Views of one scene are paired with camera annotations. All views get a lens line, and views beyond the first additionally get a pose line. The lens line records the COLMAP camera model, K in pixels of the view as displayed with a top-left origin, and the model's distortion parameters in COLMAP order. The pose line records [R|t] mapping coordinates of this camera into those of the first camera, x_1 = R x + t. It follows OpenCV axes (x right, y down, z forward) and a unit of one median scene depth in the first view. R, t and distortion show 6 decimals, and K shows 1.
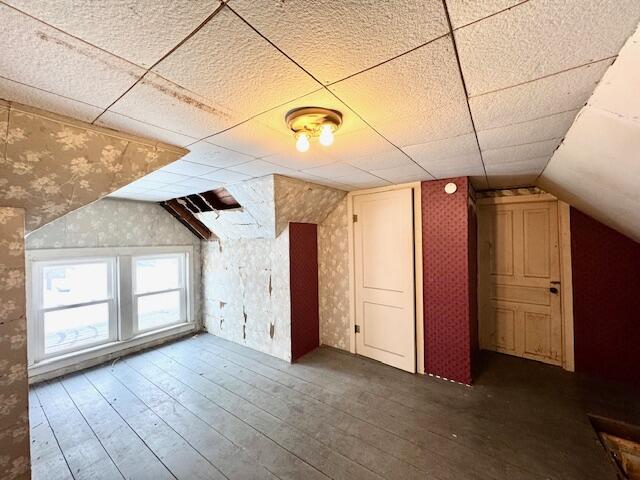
lens RADIAL K [[255.8, 0, 320.4], [0, 255.8, 240.4], [0, 0, 1]] dist [-0.001325, 0.000499]
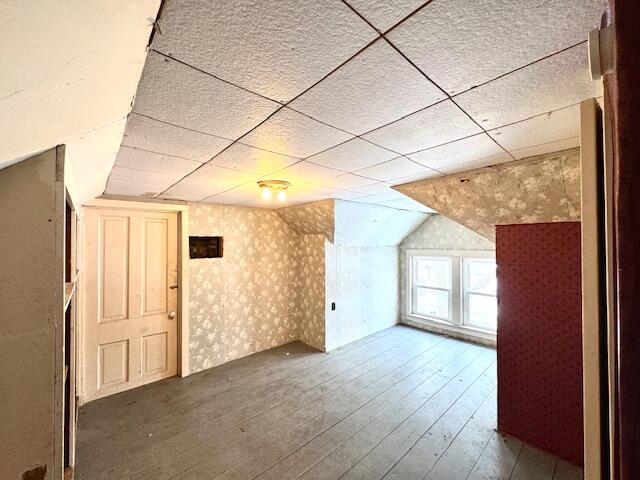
lens RADIAL K [[255.8, 0, 320.3], [0, 255.8, 240.2], [0, 0, 1]] dist [-0.001325, 0.000499]
pose [[-0.212408, 0.007715, -0.977151, 0.659523], [0.003328, 0.999969, 0.007172, -0.037935], [0.977175, -0.001728, -0.212427, 0.686250]]
